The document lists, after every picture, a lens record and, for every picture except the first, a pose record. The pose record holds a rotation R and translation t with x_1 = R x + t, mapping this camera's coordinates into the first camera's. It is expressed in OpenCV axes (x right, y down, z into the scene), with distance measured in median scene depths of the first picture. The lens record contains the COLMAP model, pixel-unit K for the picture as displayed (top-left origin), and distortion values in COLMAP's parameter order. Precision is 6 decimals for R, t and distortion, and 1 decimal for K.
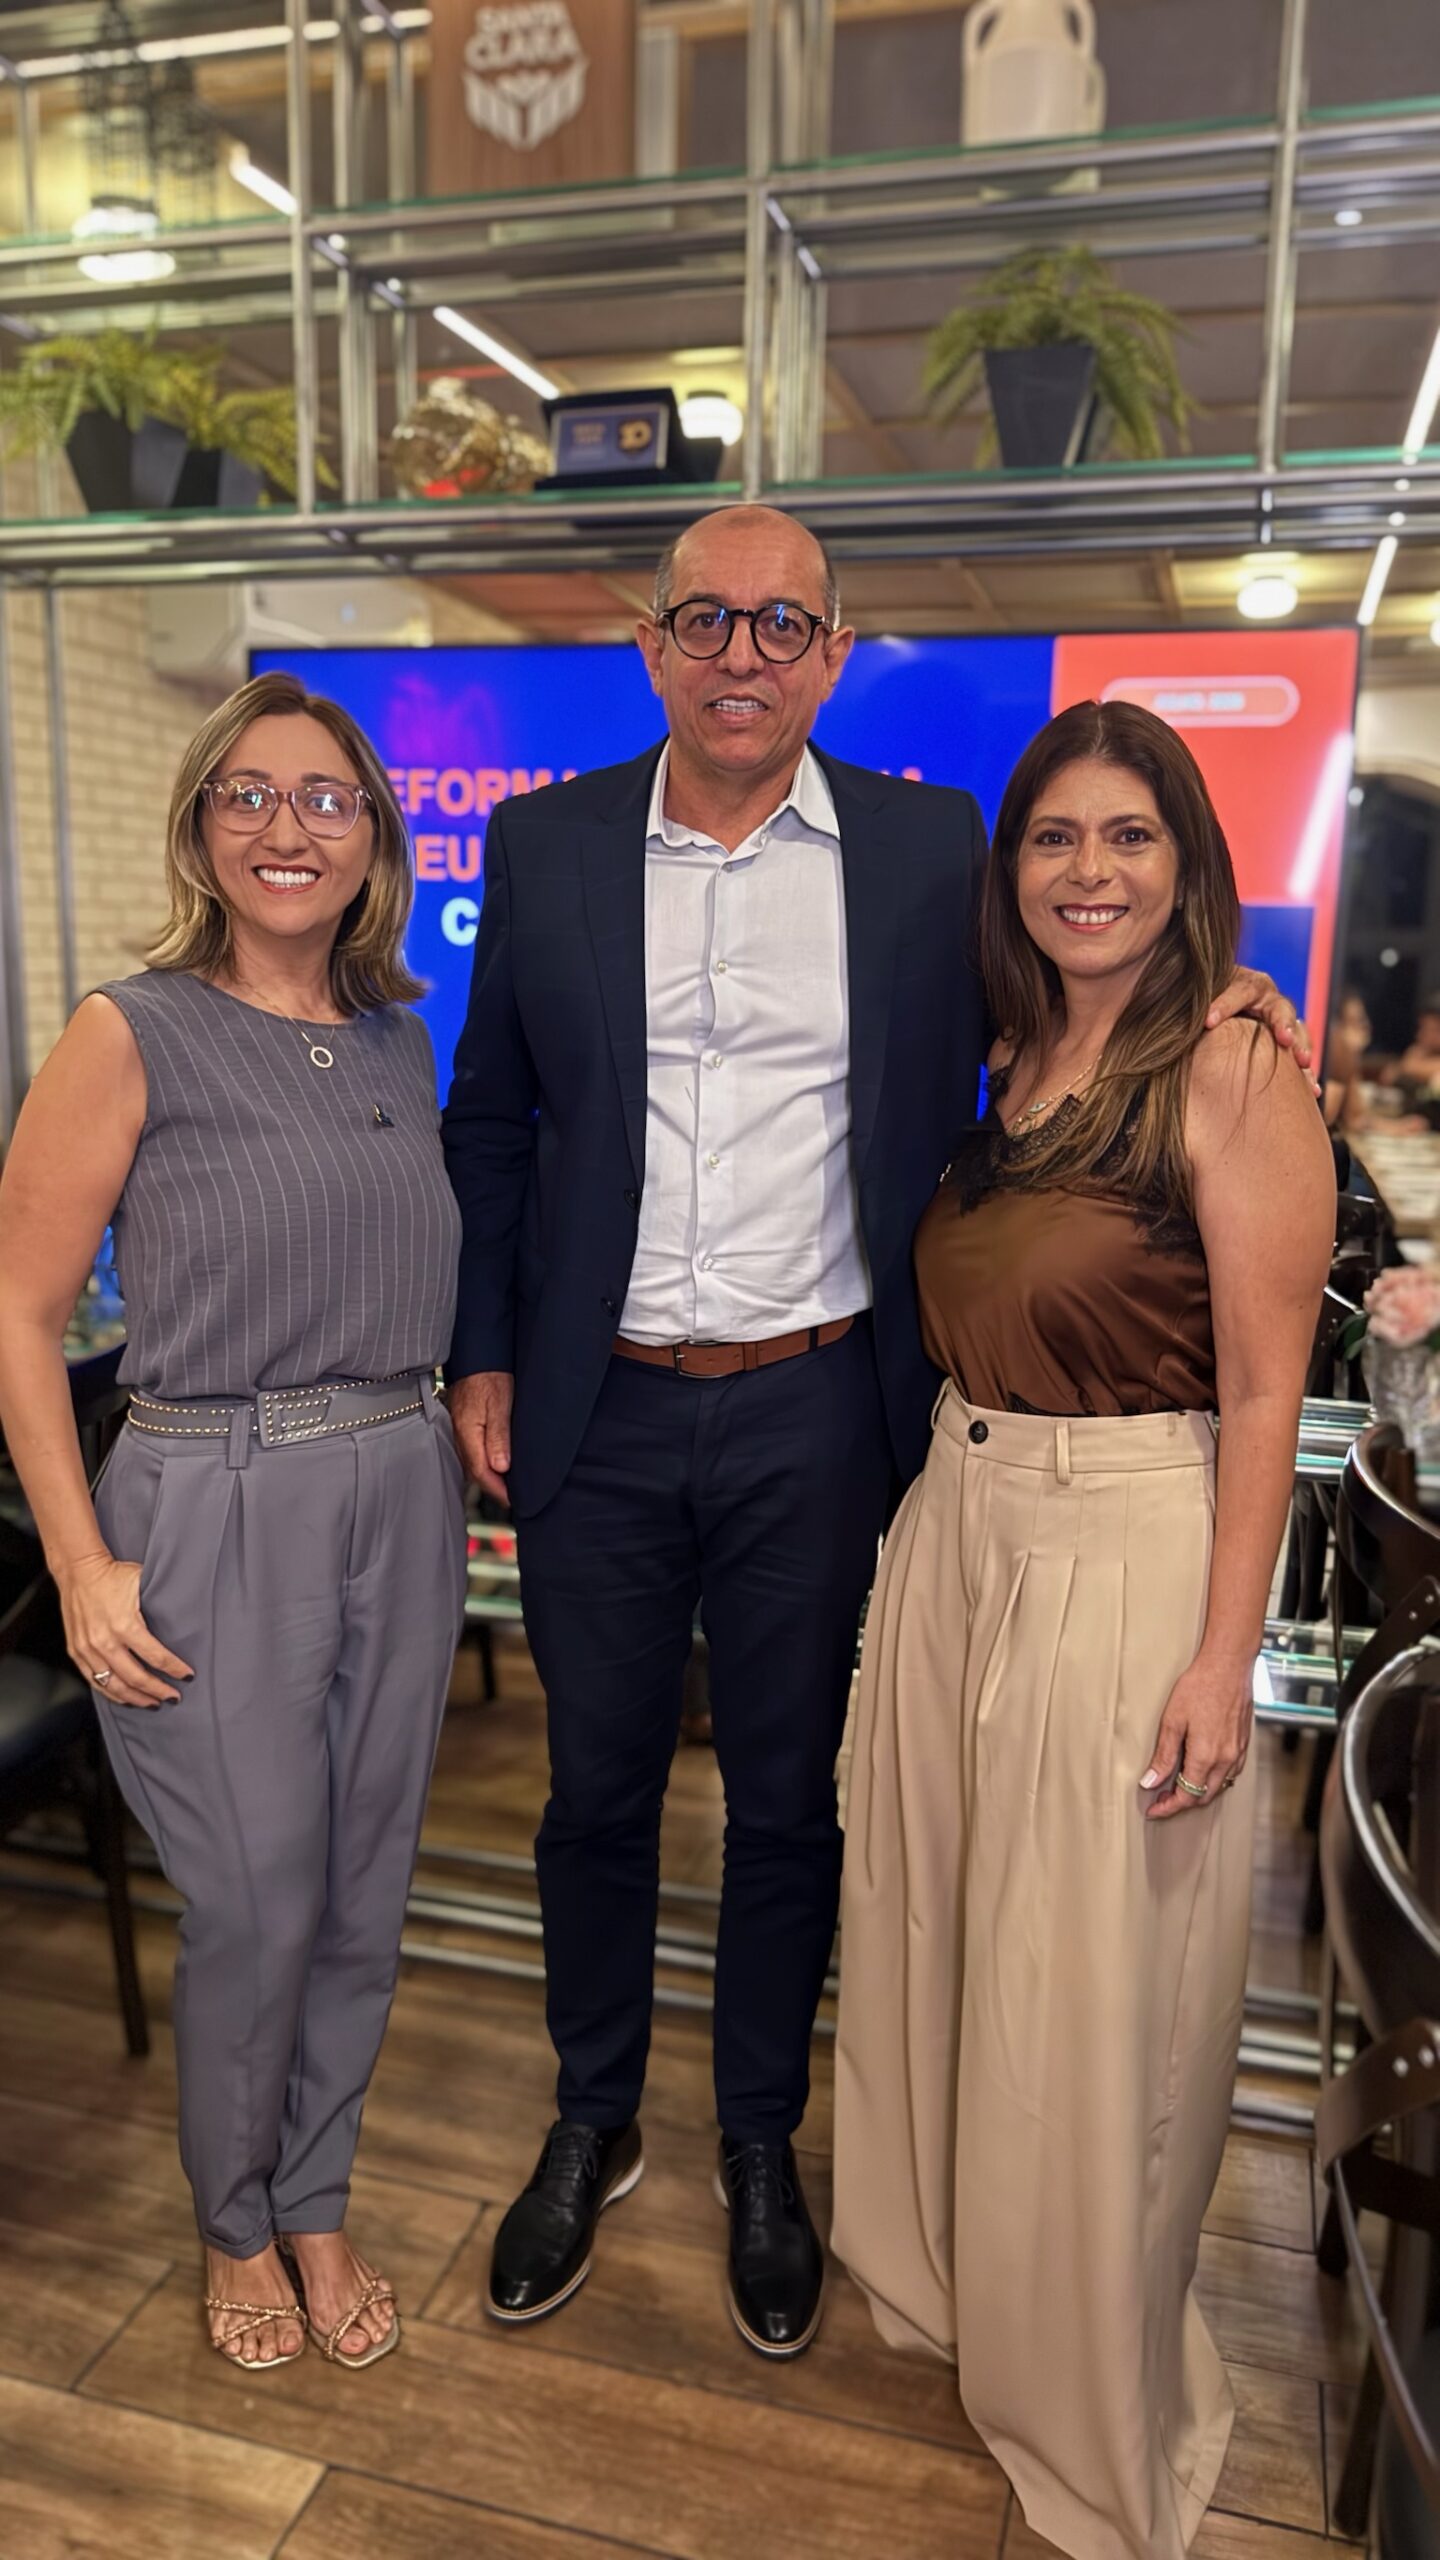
lens RADIAL K [[1835.7, 0, 720.0], [0, 1835.7, 1285.2], [0, 0, 1]] dist [0.003205, -0.006815]
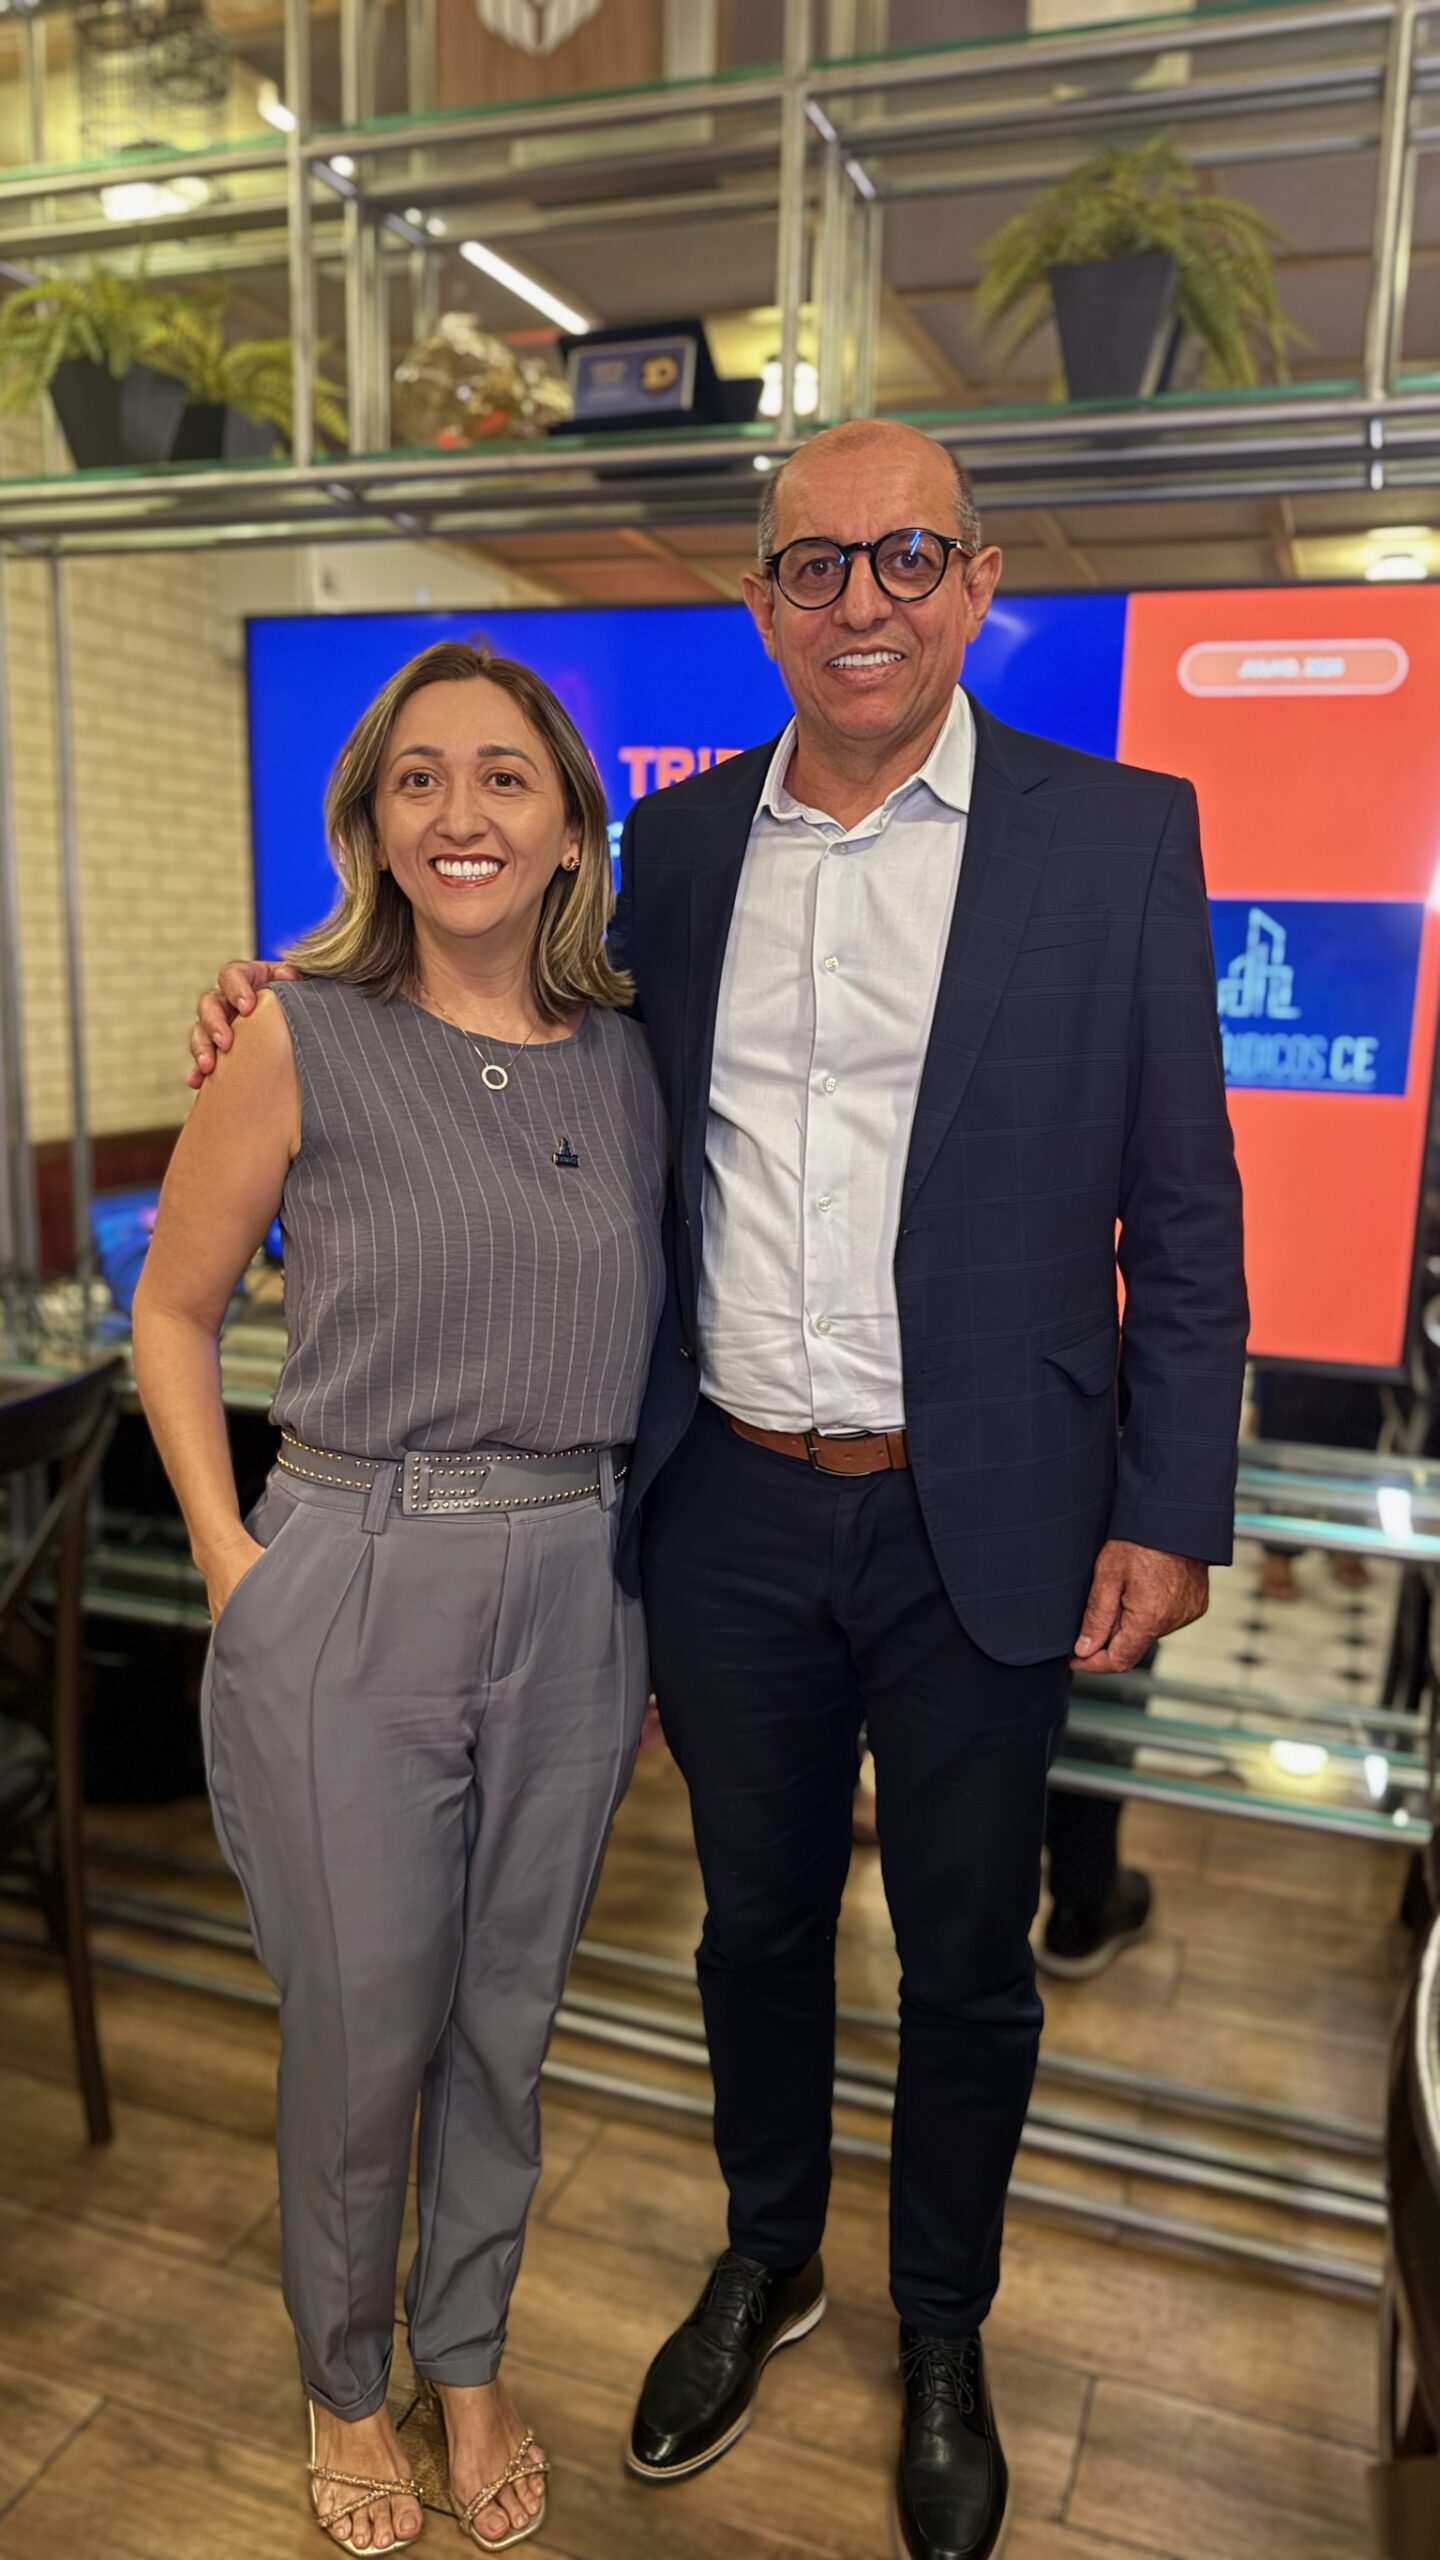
lens RADIAL K [[1830.0, 0, 719.5], [0, 1830.0, 1278.0], [0, 0, 1]] dist [0.009560, -0.015069]
pose [[0.997891, 0.018639, -0.062170, 0.048436], [-0.018666, 0.999826, 0.000144, -0.023133], [0.062162, 0.001017, 0.998066, 0.113855]]
